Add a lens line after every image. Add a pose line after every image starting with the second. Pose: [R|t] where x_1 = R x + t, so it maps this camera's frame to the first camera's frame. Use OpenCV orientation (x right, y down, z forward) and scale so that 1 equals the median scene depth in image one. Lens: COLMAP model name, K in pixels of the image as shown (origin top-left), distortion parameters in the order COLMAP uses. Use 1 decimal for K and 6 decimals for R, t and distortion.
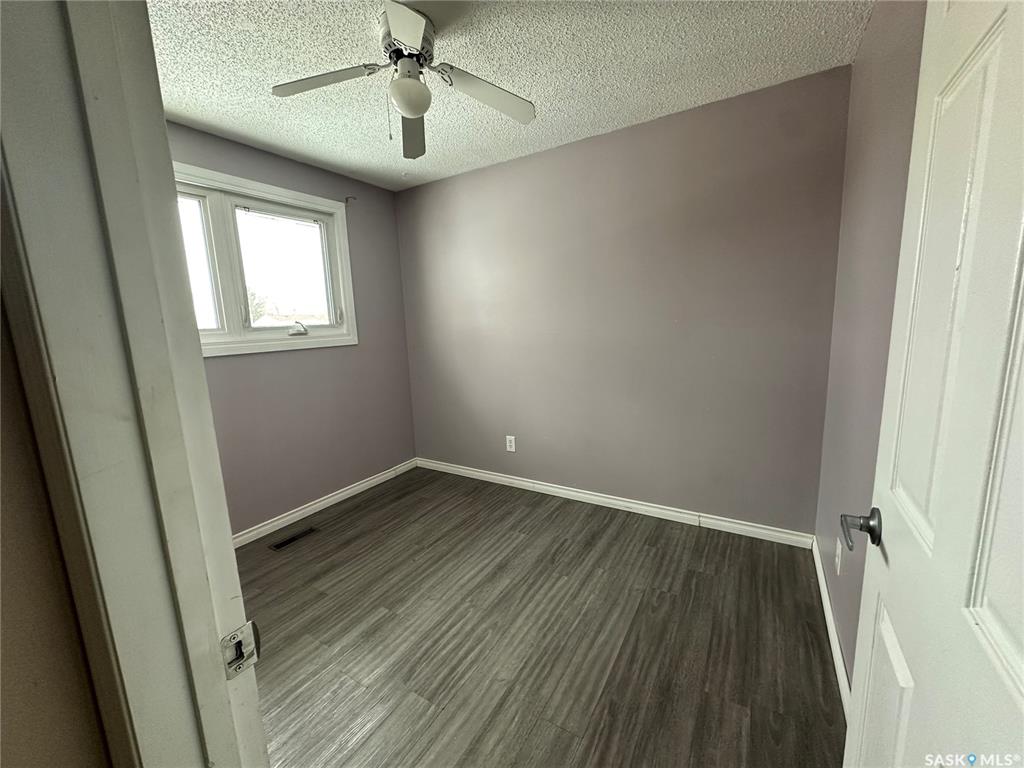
lens RADIAL K [[406.3, 0, 529.9], [0, 406.3, 386.4], [0, 0, 1]] dist [-0.001668, 0.000457]
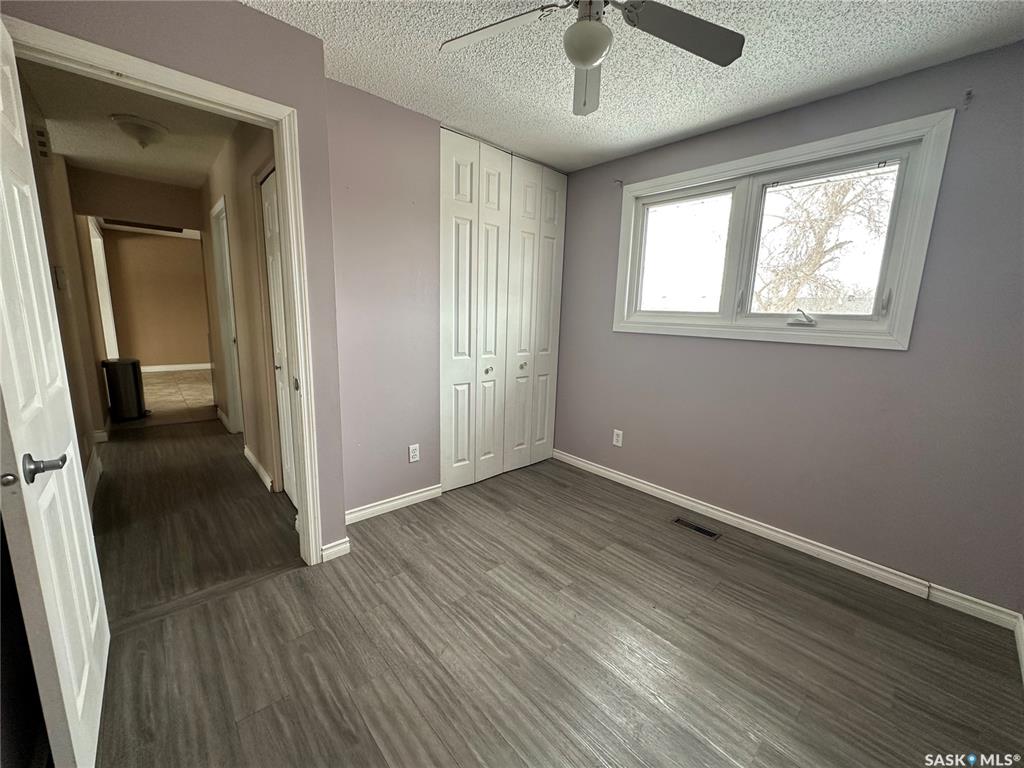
lens RADIAL K [[406.3, 0, 497.8], [0, 406.3, 384.7], [0, 0, 1]] dist [-0.001668, 0.000457]
pose [[-0.333236, 0.191858, -0.923117, 0.630314], [-0.173241, 0.949948, 0.259973, -0.192265], [0.926791, 0.246554, -0.283320, 1.112550]]
